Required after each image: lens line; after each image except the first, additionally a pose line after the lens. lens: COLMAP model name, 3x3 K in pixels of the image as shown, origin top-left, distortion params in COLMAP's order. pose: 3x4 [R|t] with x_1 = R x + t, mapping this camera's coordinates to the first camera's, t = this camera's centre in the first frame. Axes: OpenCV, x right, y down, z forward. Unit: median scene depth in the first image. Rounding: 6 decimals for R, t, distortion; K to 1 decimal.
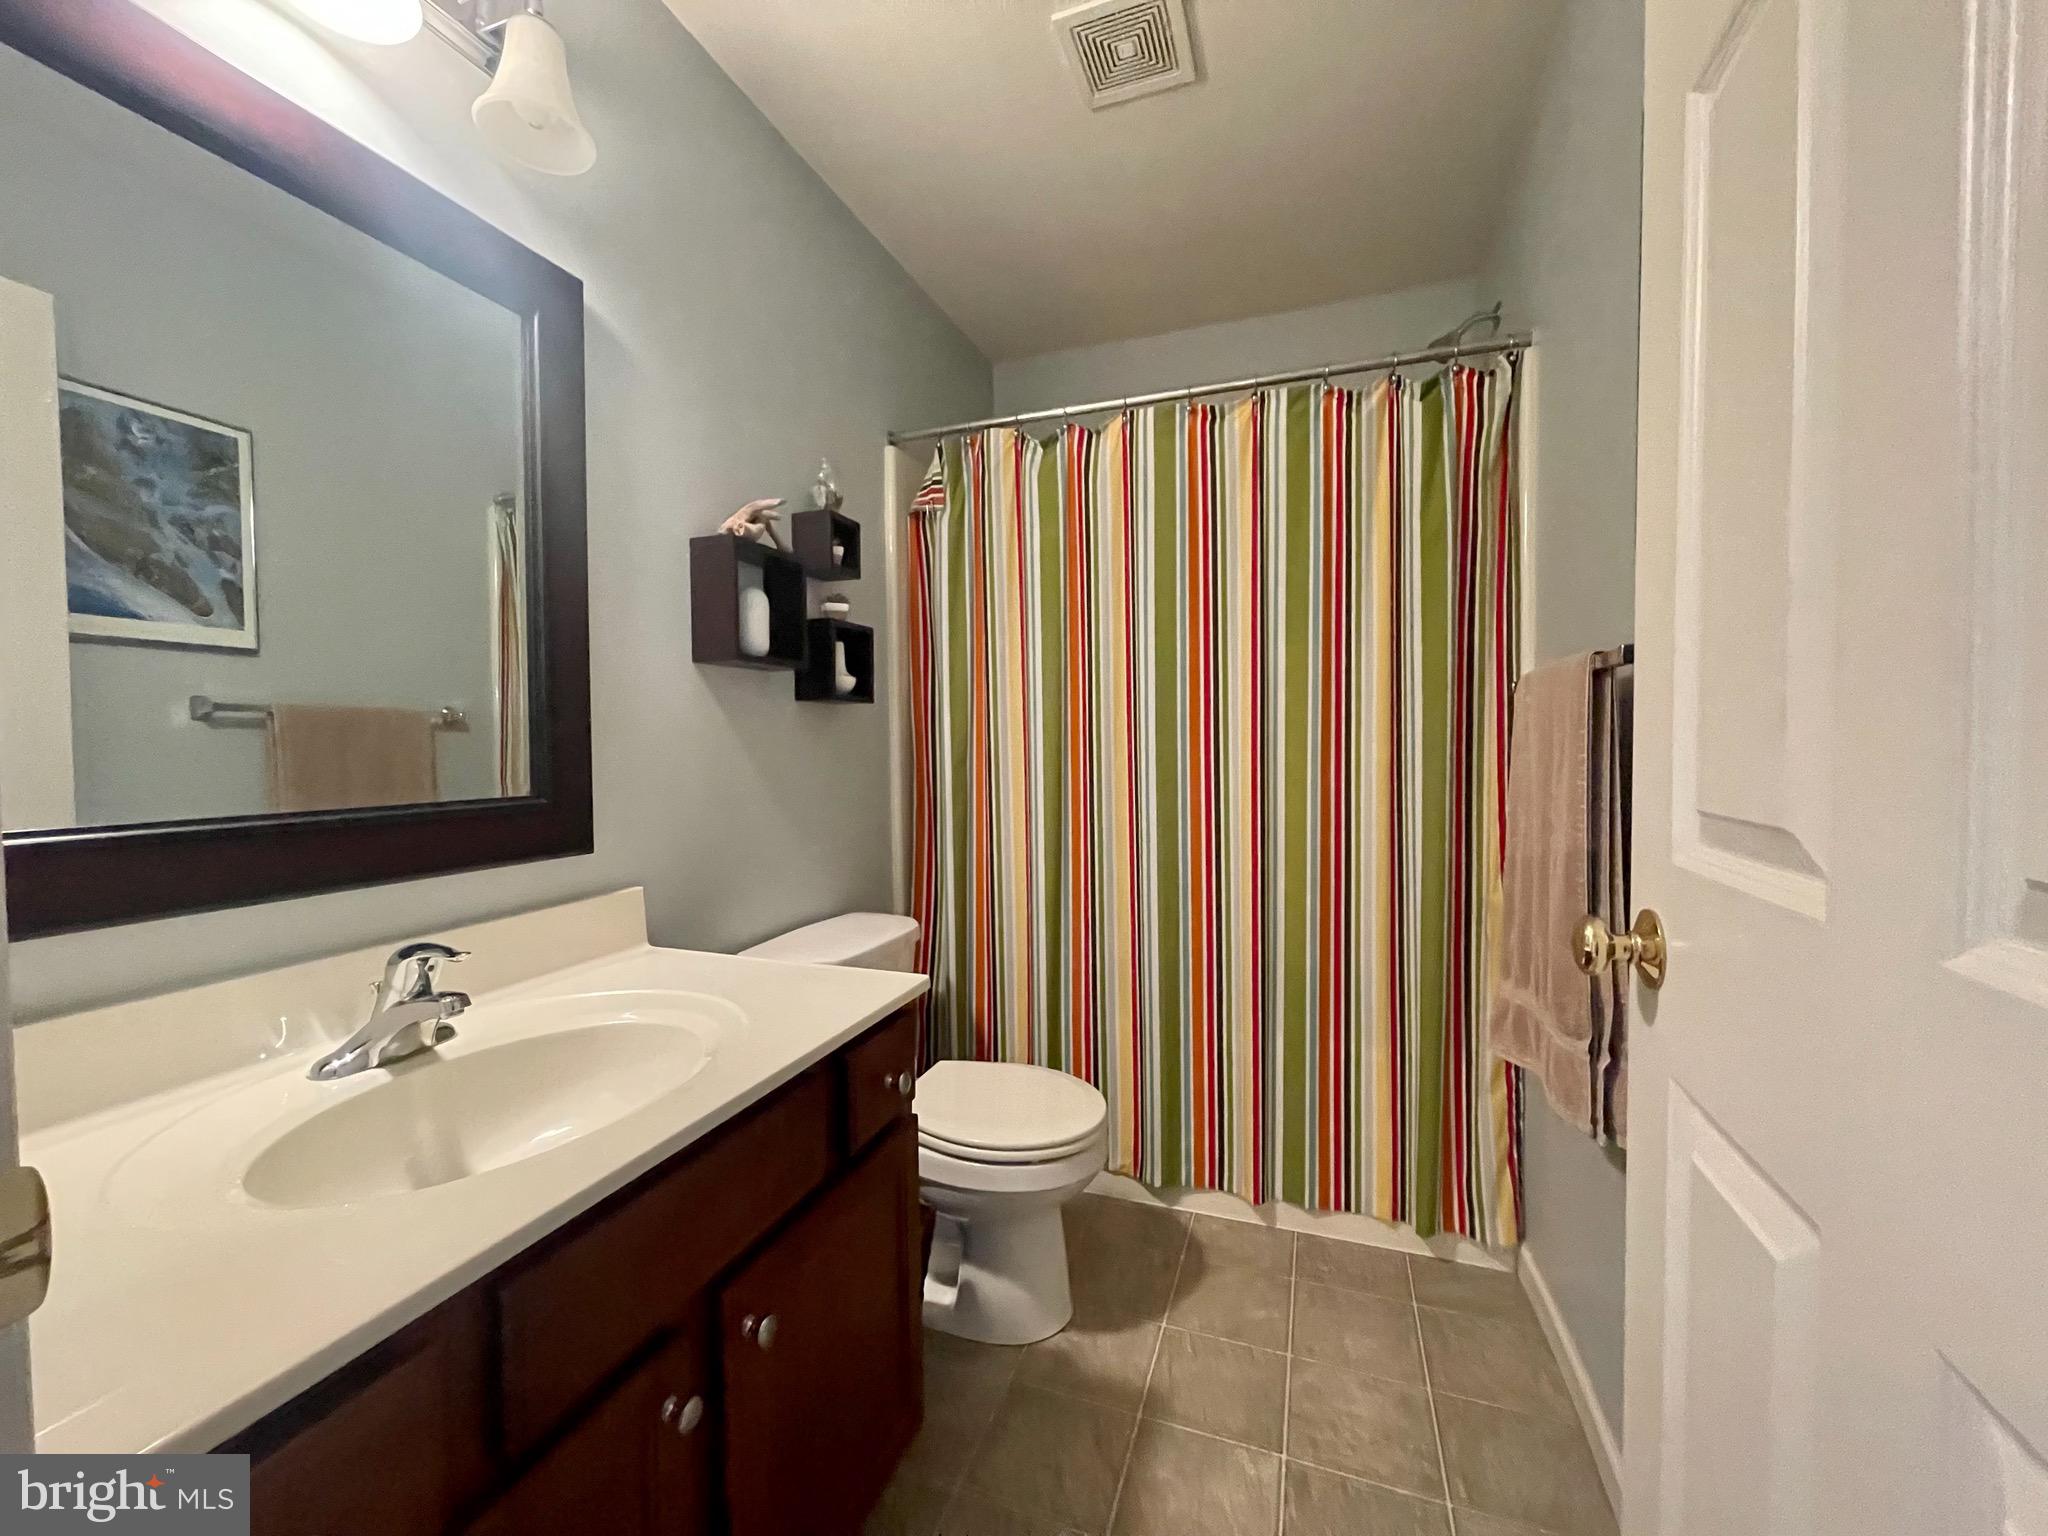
lens RADIAL K [[807.3, 0, 1024.0], [0, 807.3, 768.0], [0, 0, 1]] dist [-0.011576, 0.007557]
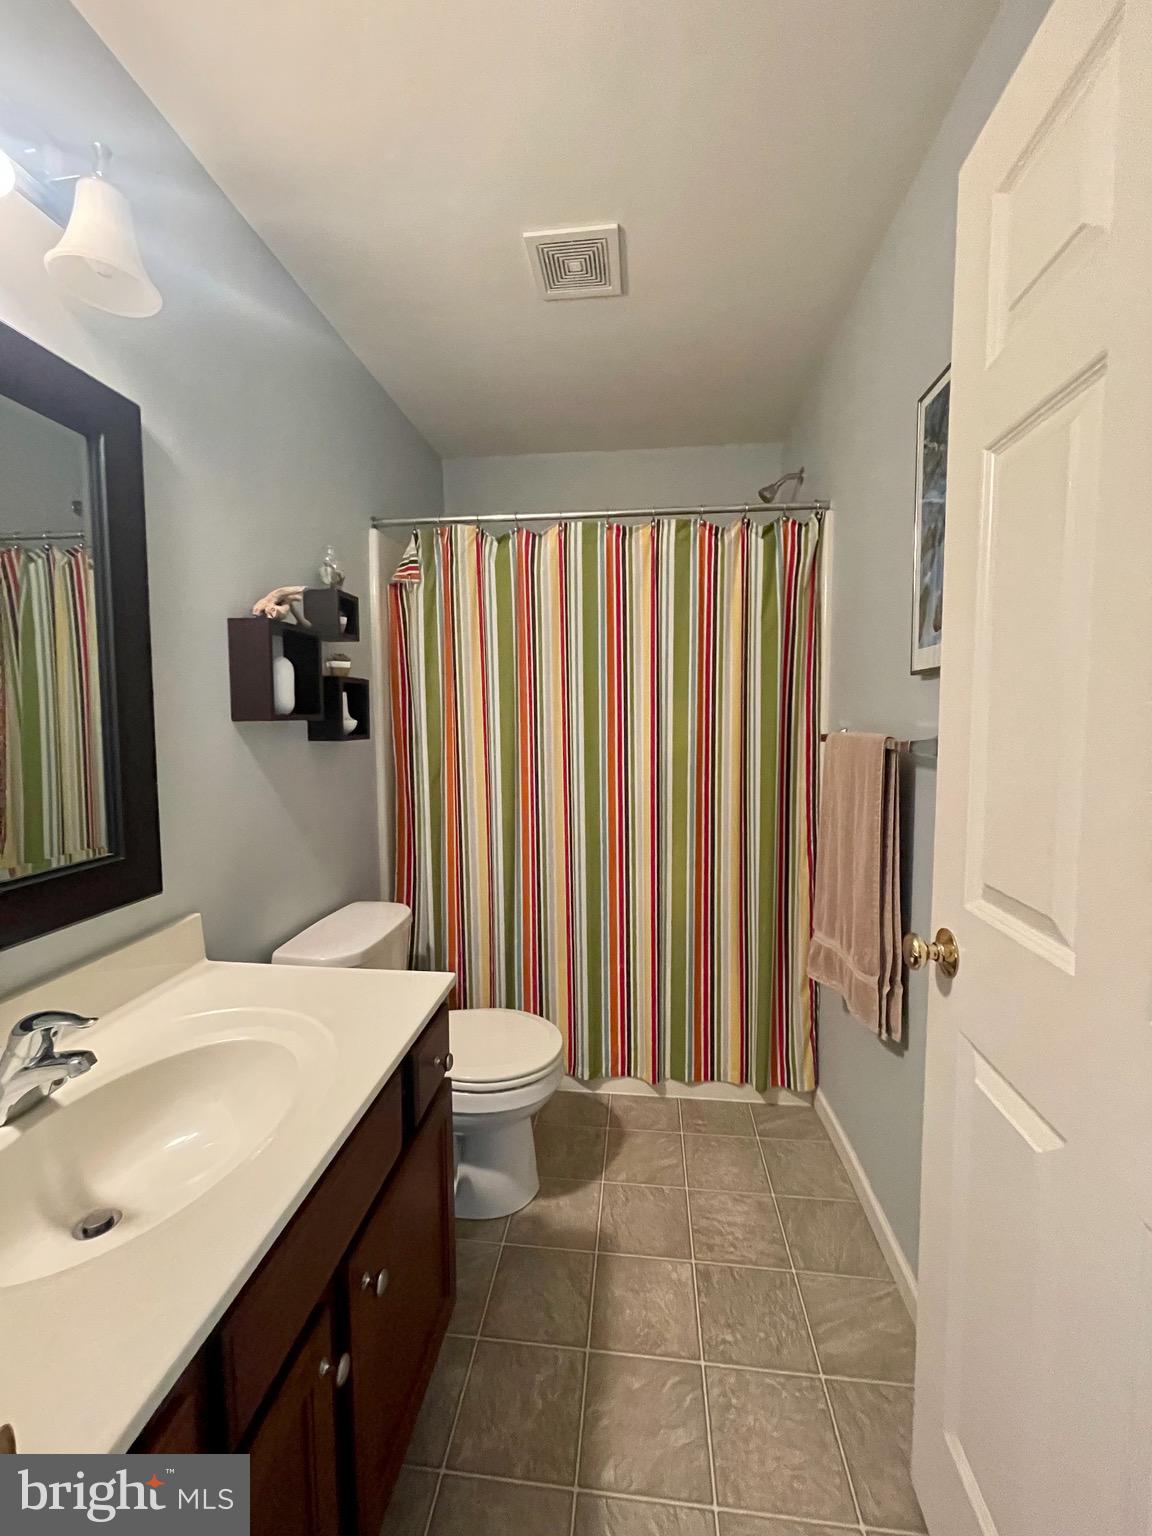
lens RADIAL K [[605.5, 0, 575.7], [0, 605.5, 754.3], [0, 0, 1]] dist [-0.011576, 0.007557]
pose [[0.970299, -0.009946, 0.241705, -0.111011], [0.002013, 0.999452, 0.033046, -0.094484], [-0.241901, -0.031578, 0.969787, -0.007793]]
